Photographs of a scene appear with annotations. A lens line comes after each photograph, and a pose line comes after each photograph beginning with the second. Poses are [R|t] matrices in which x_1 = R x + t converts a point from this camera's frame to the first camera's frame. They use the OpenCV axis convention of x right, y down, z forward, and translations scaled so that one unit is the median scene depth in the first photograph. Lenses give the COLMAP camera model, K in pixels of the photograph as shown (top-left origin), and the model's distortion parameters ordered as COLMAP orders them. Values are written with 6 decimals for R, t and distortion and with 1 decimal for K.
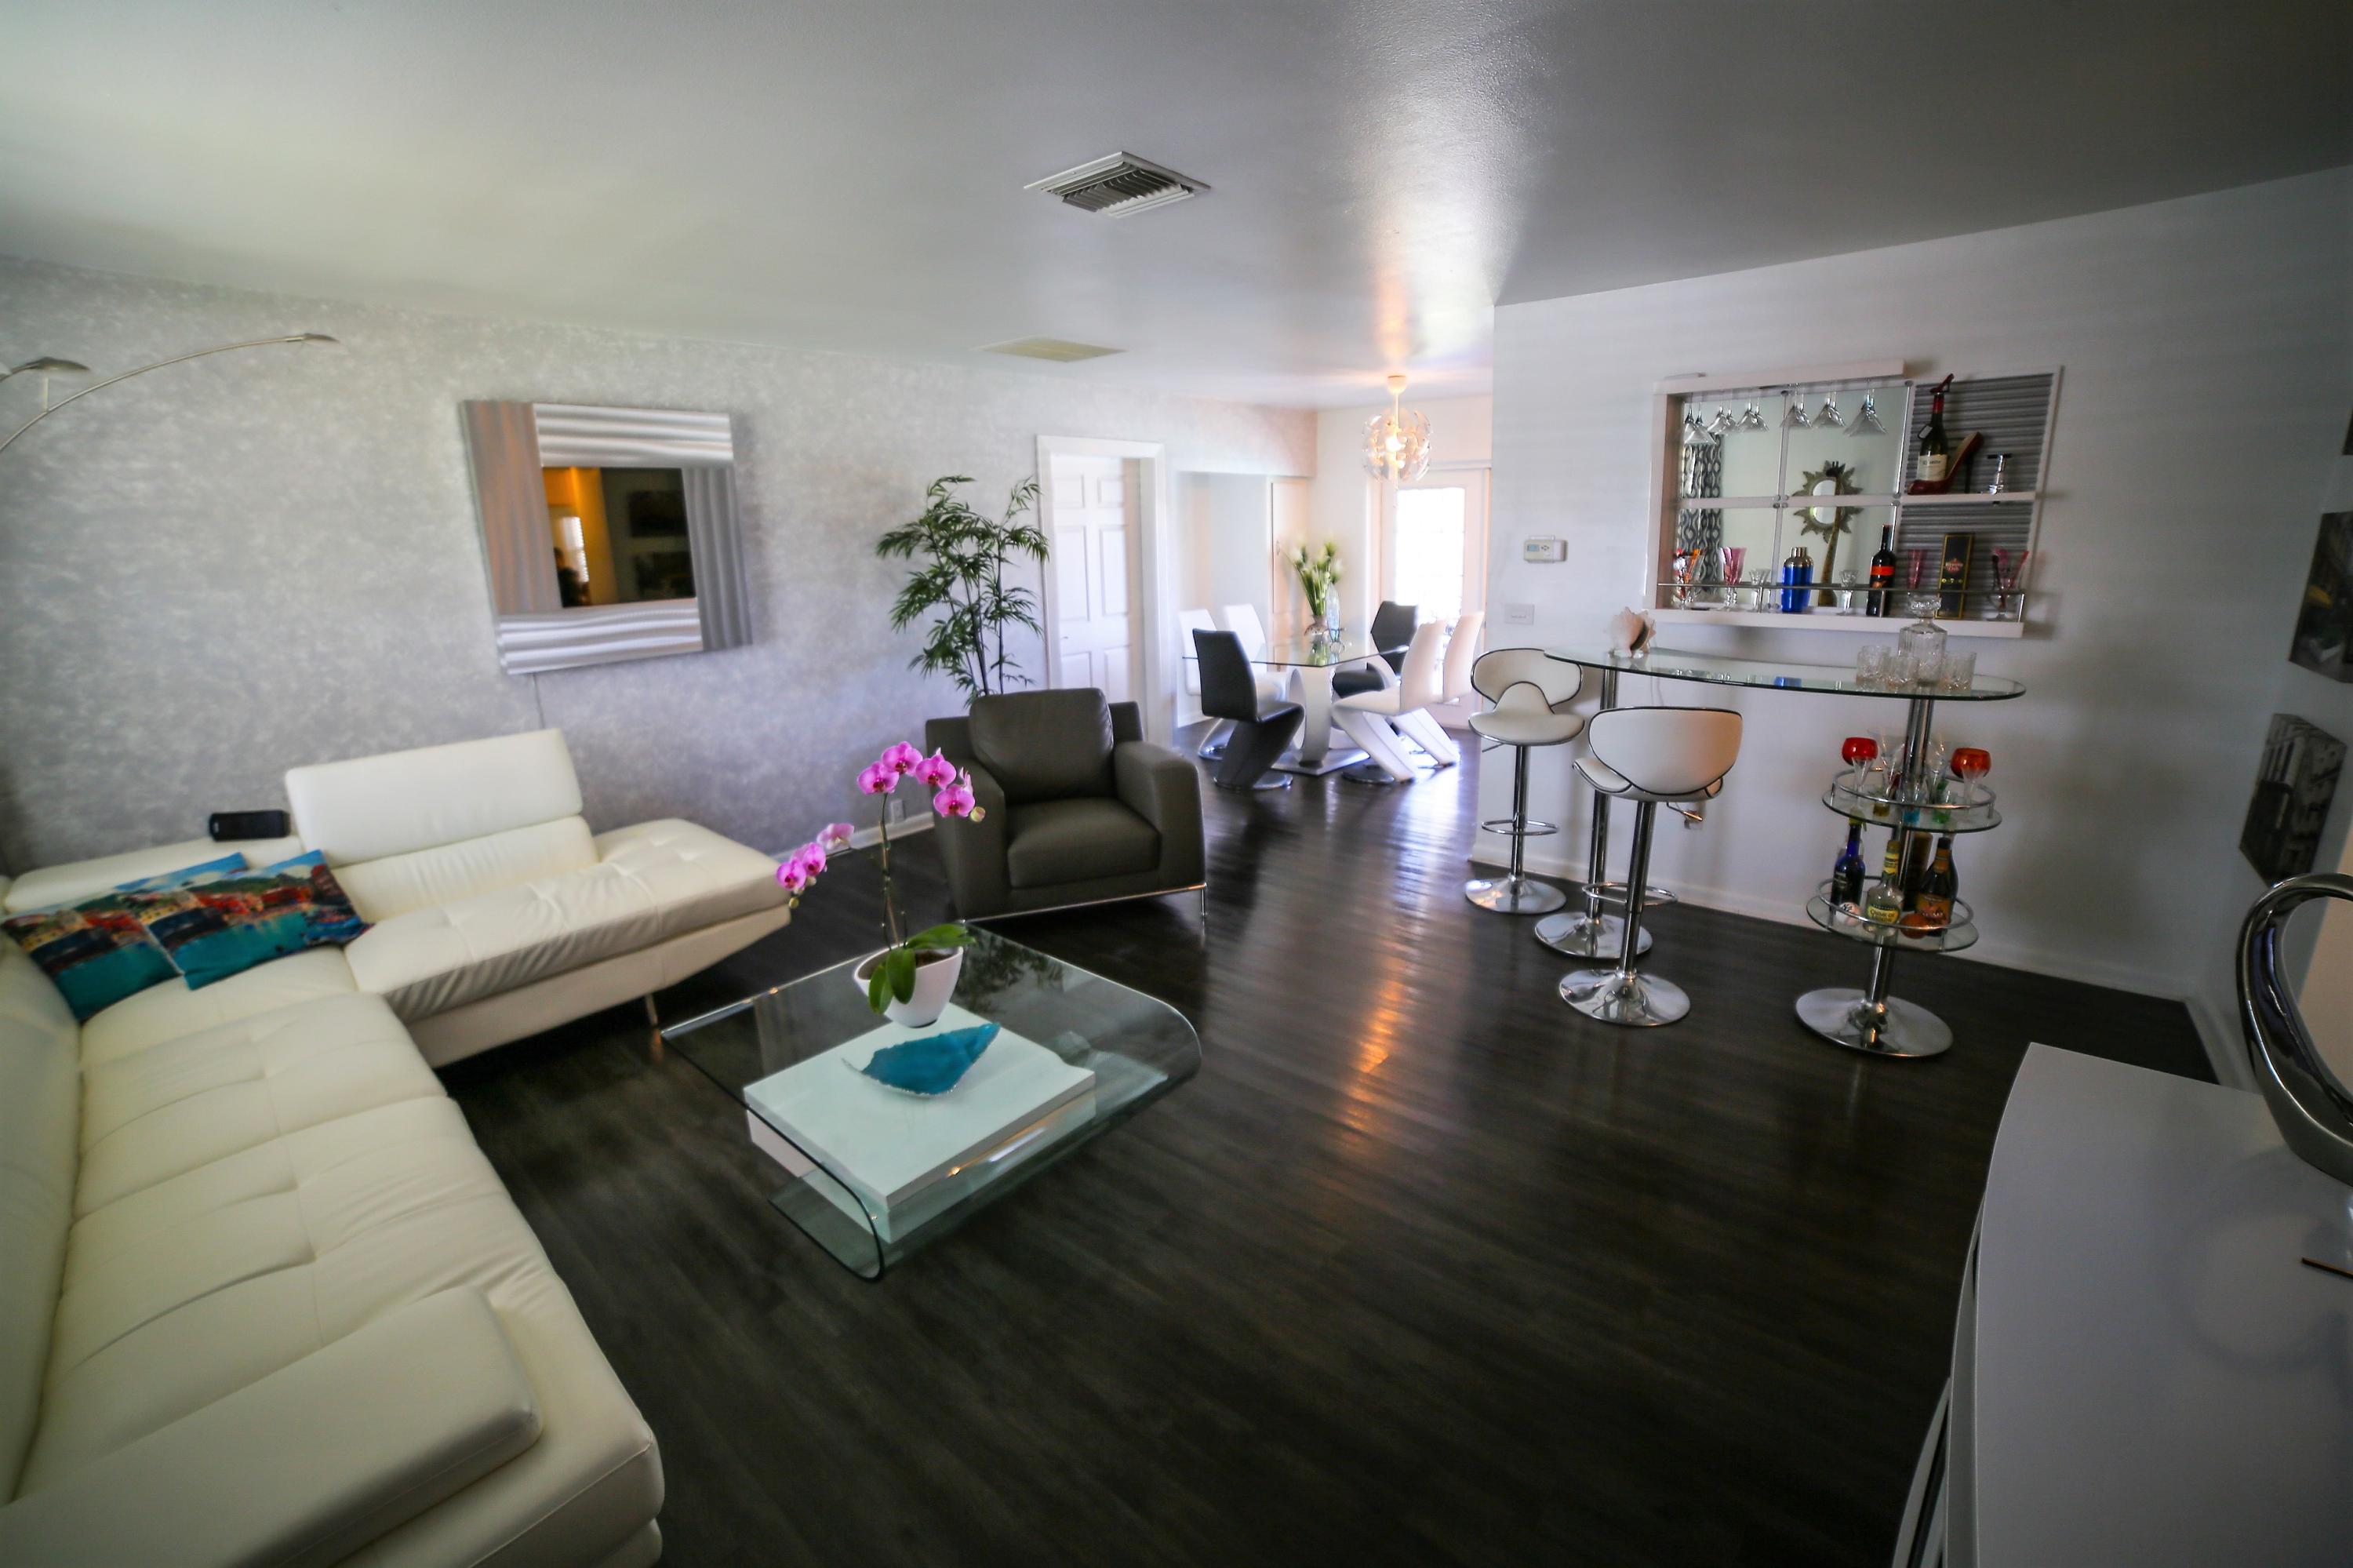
lens RADIAL K [[1018.9, 0, 1189.2], [0, 1018.9, 797.4], [0, 0, 1]] dist [0.001041, 0.004167]
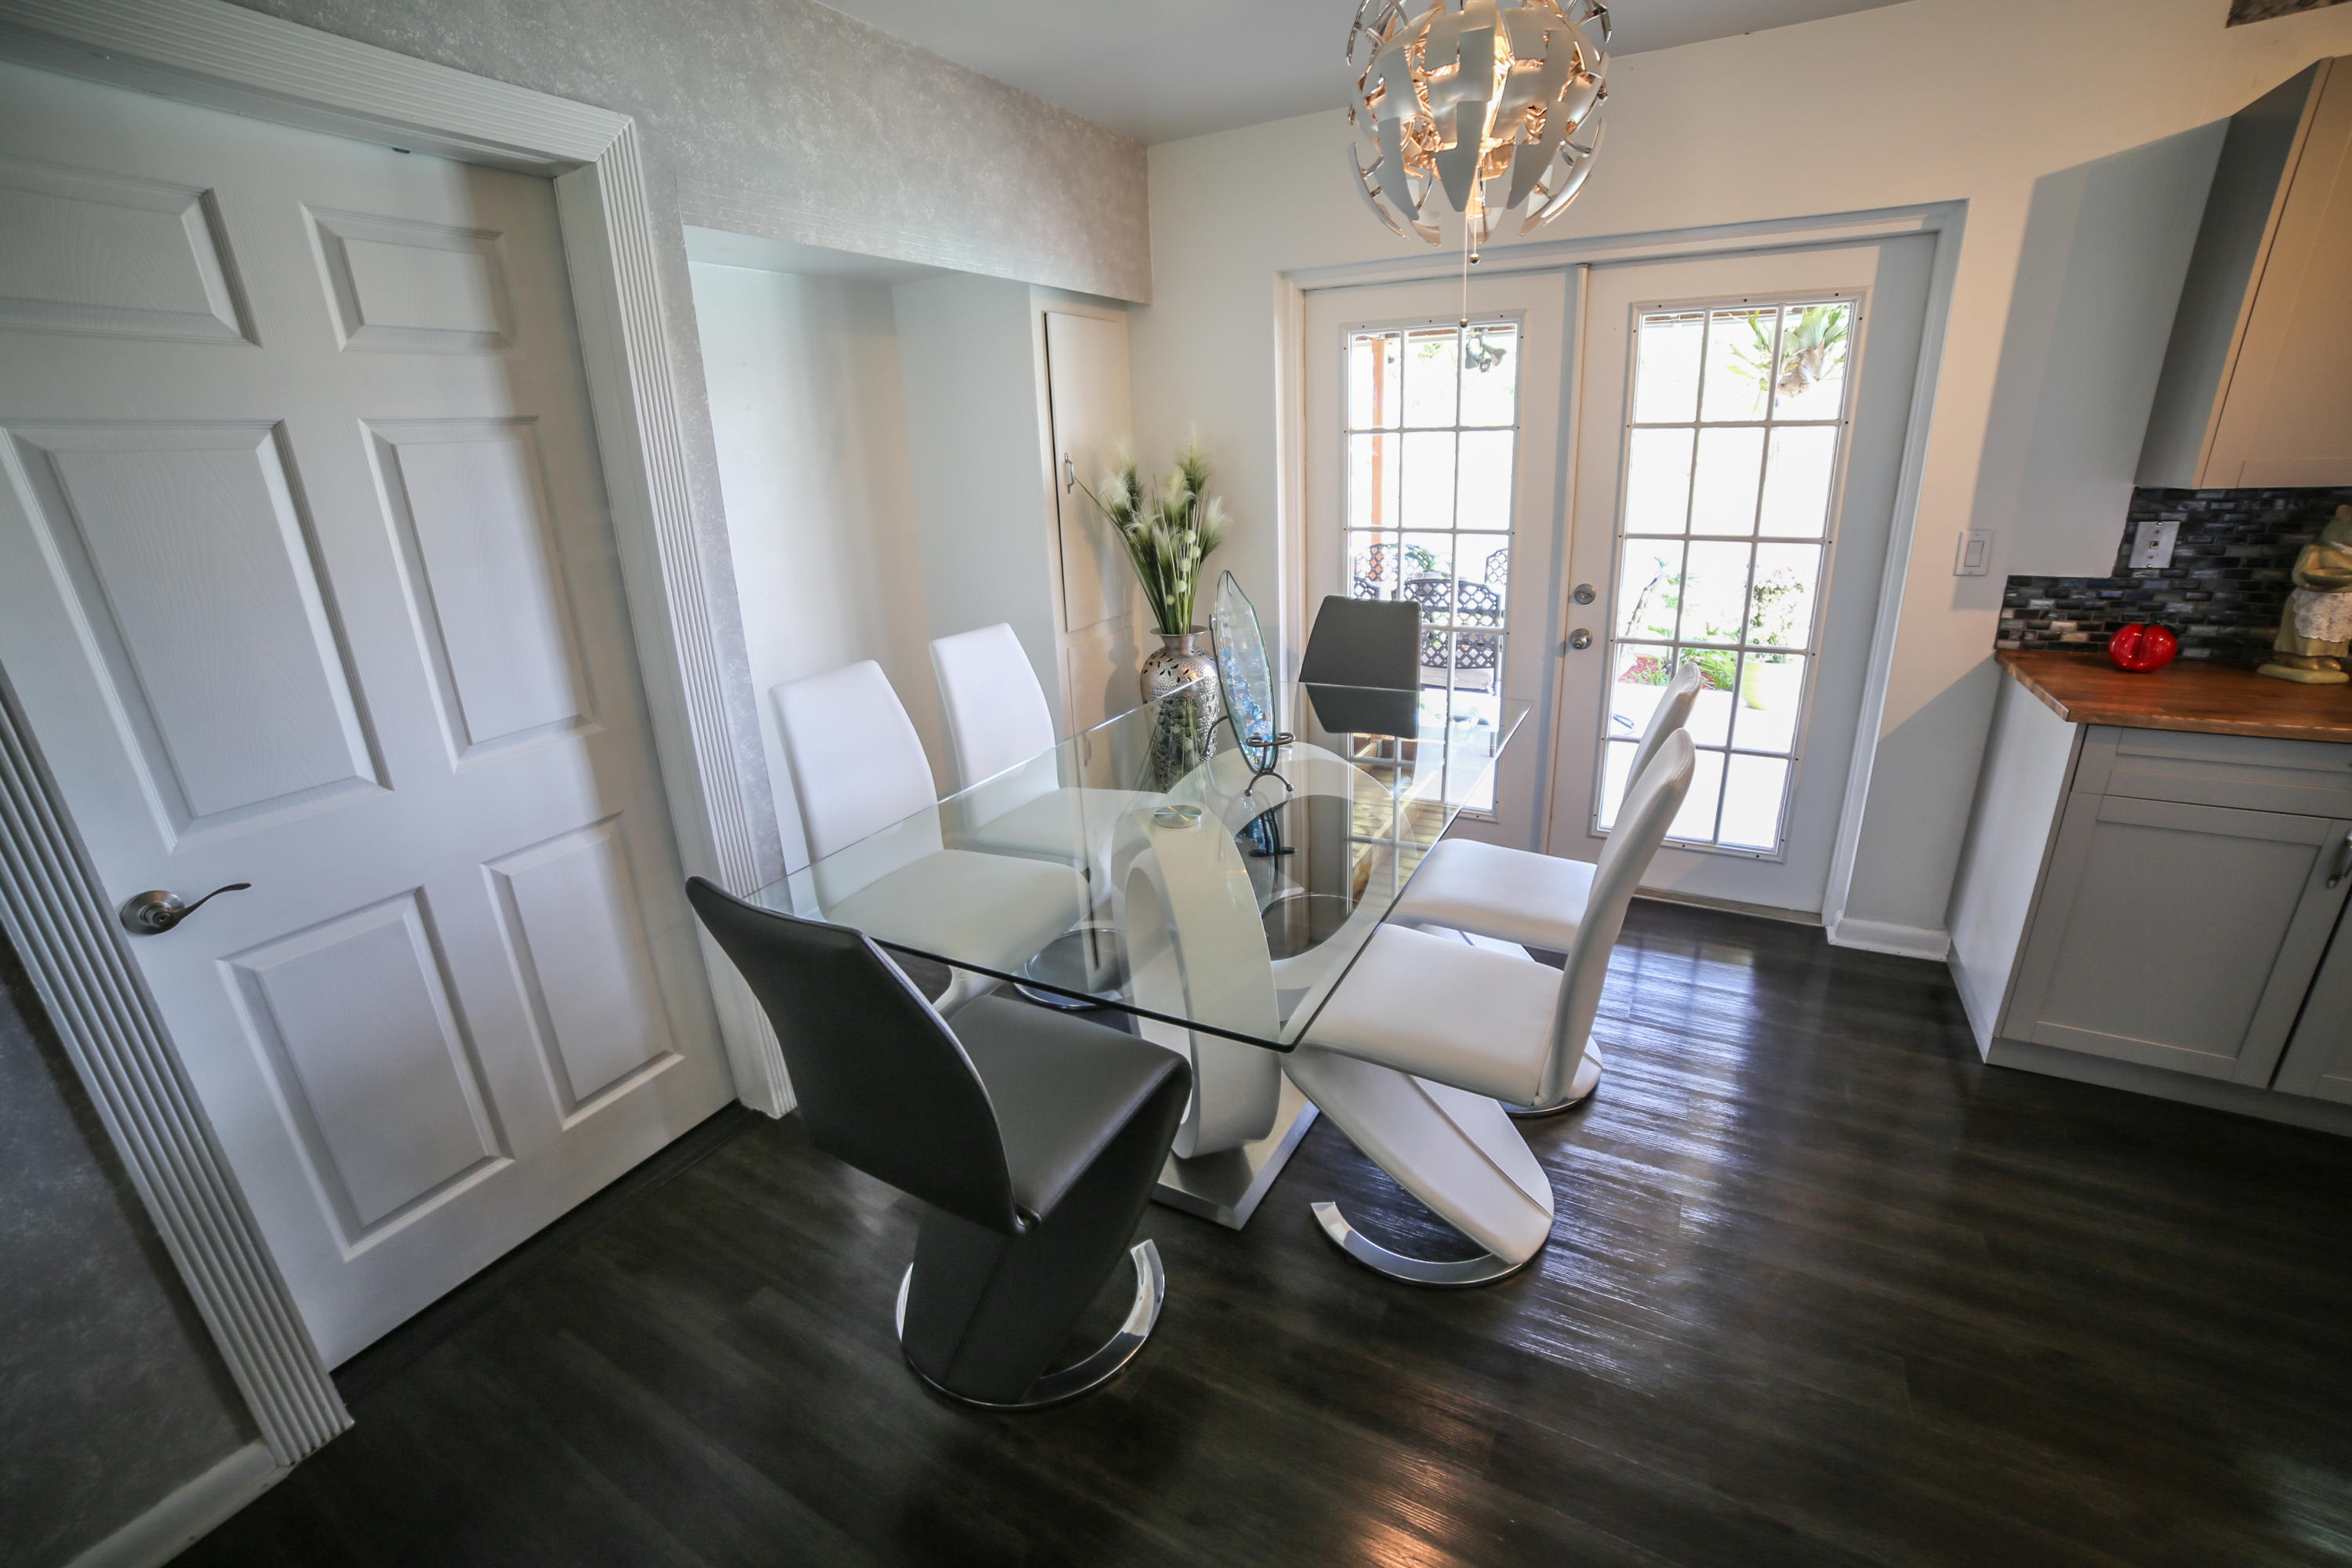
lens RADIAL K [[1018.4, 0, 1168.9], [0, 1018.4, 787.3], [0, 0, 1]] dist [0.001041, 0.004167]
pose [[0.984542, -0.062763, 0.163516, 0.051440], [0.047607, 0.994337, 0.095012, -0.156209], [-0.168553, -0.085759, 0.981955, 0.580622]]
